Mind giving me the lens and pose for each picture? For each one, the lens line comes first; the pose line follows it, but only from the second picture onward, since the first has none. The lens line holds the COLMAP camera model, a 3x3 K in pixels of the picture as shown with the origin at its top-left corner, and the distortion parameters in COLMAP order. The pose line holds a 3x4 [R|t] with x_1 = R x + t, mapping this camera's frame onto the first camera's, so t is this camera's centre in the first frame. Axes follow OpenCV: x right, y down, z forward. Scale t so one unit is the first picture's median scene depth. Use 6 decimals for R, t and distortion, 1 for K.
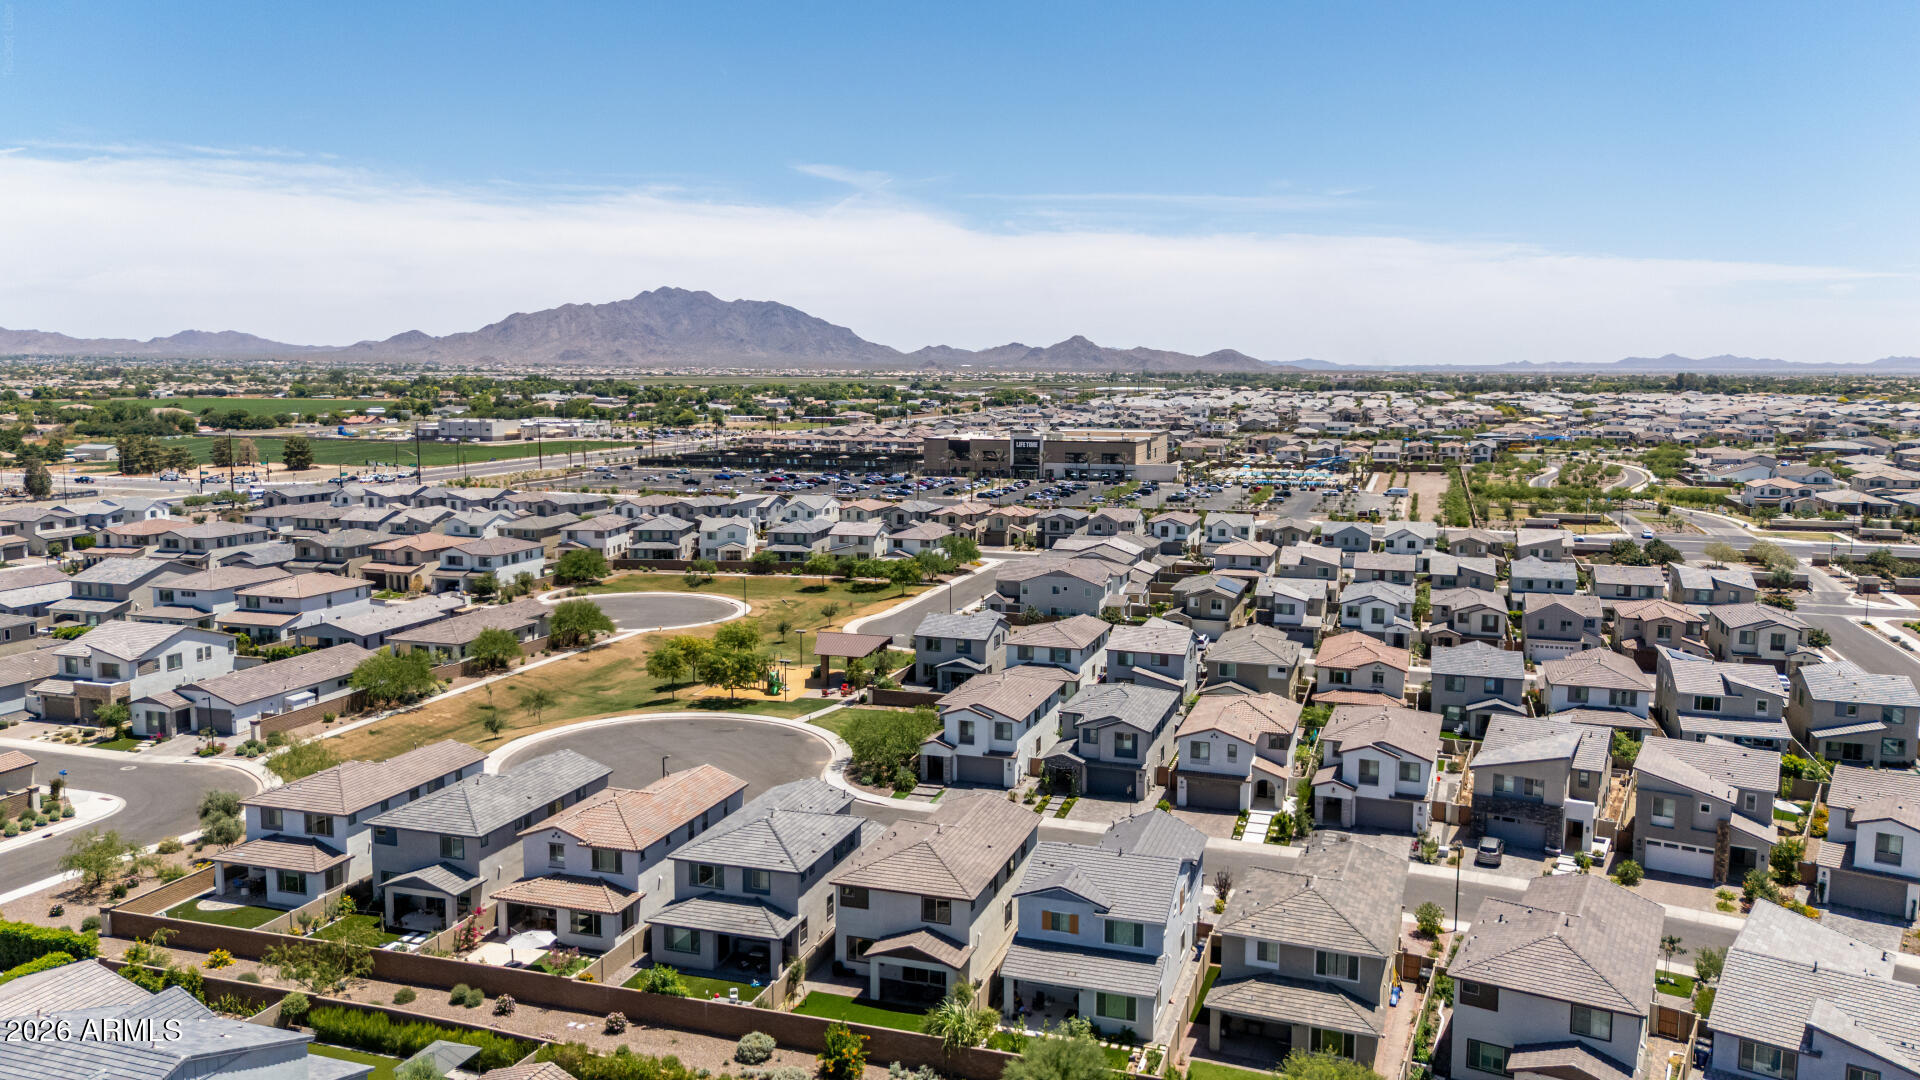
lens RADIAL K [[1399.7, 0, 960.0], [0, 1399.7, 540.0], [0, 0, 1]] dist [0.116237, -0.156423]
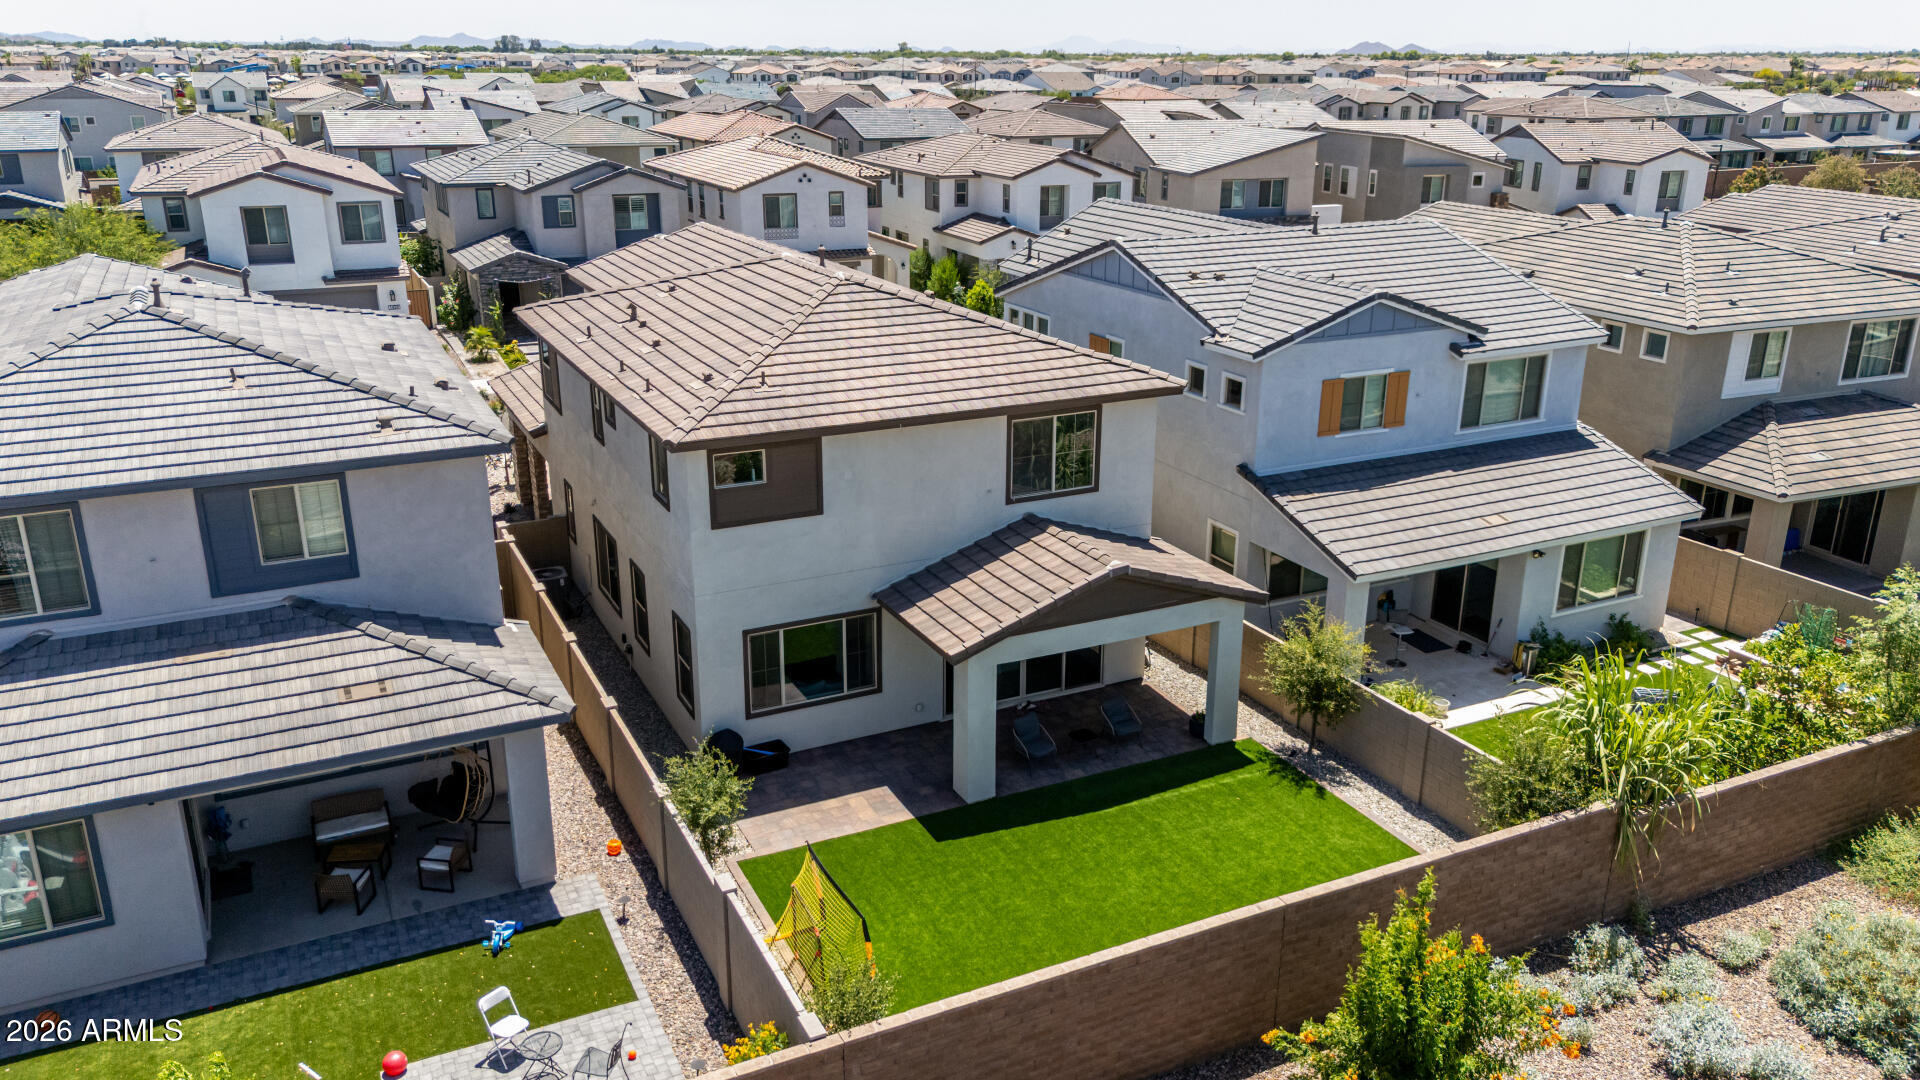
lens RADIAL K [[1432.9, 0, 948.8], [0, 1432.9, 534.8], [0, 0, 1]] dist [0.060624, -0.052679]
pose [[0.716602, -0.224098, 0.660501, -0.220330], [0.086519, 0.968225, 0.234636, 0.198110], [-0.692095, -0.110995, 0.713221, 0.765636]]
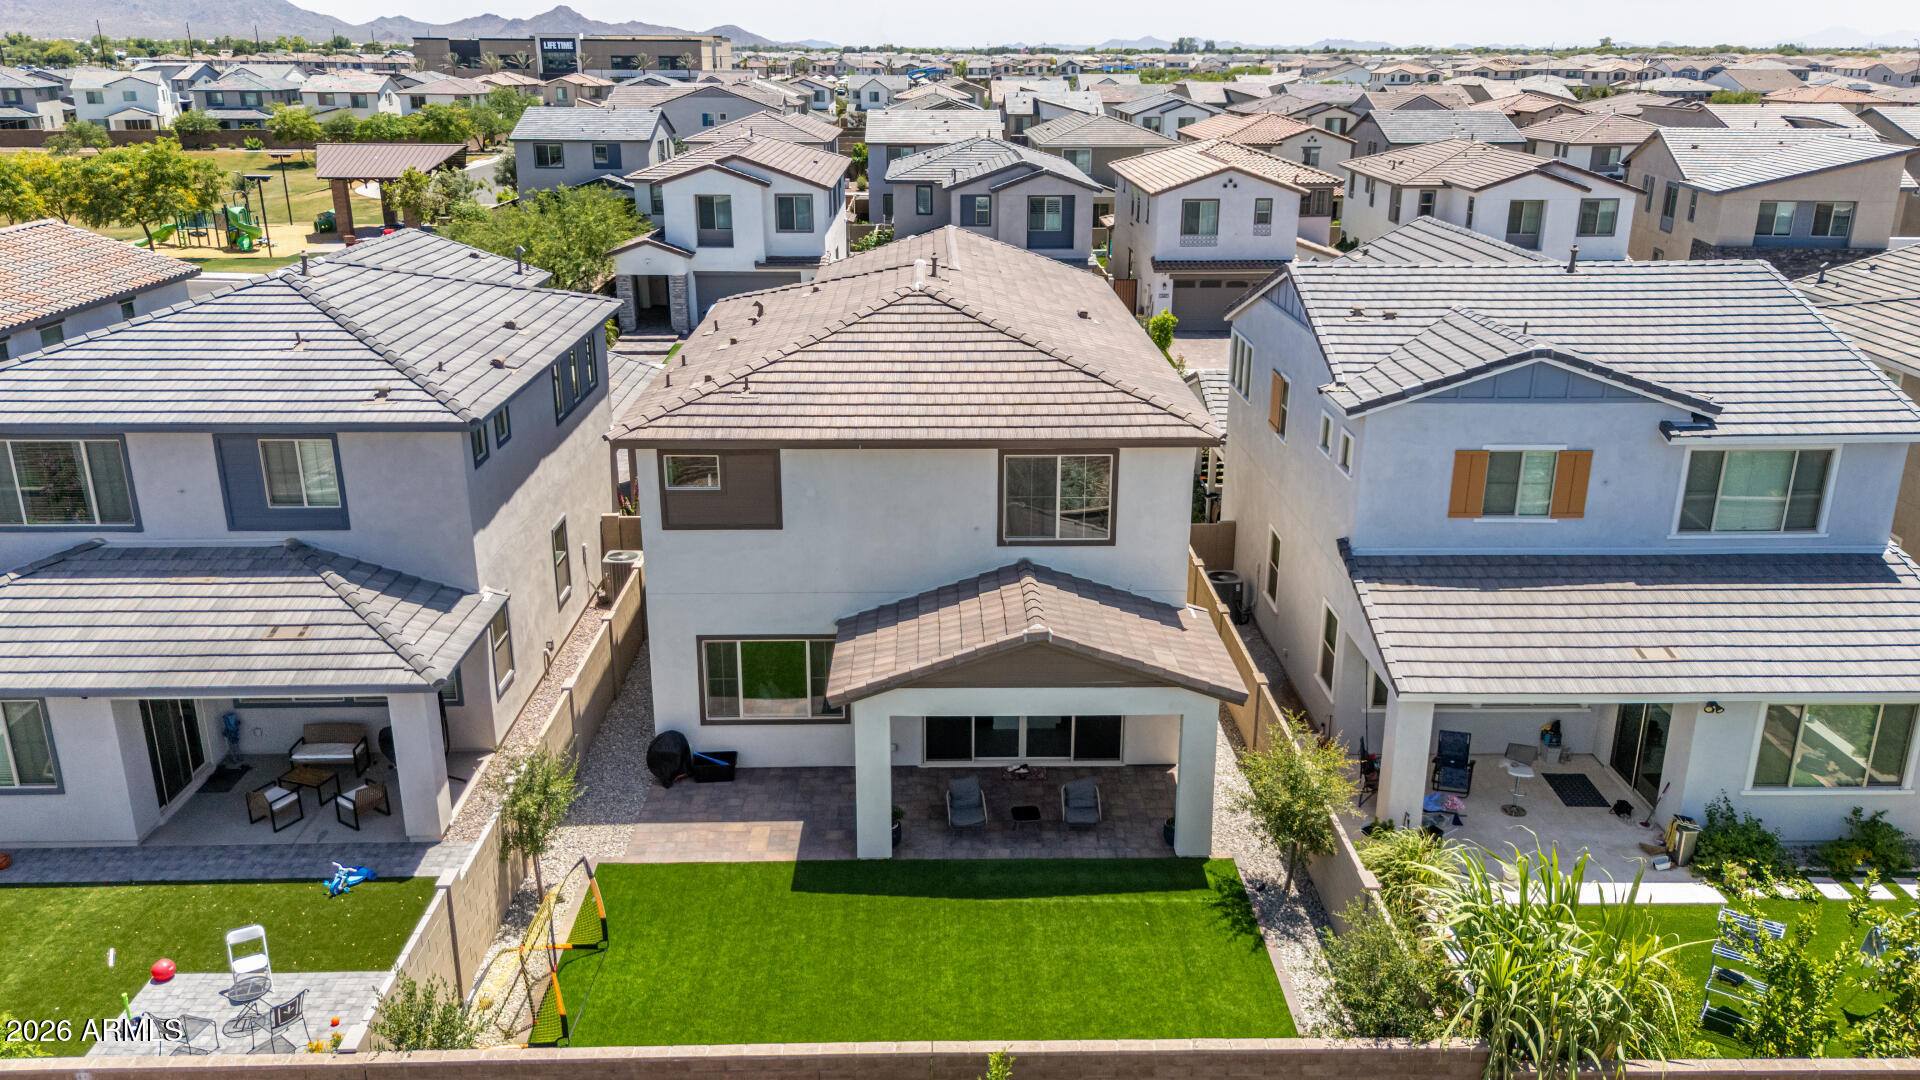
lens RADIAL K [[1432.9, 0, 948.8], [0, 1432.9, 534.8], [0, 0, 1]] dist [0.060624, -0.052679]
pose [[0.945634, -0.107280, 0.307029, -0.112552], [0.043768, 0.977421, 0.206719, 0.203819], [-0.322274, -0.182042, 0.928978, 0.723796]]
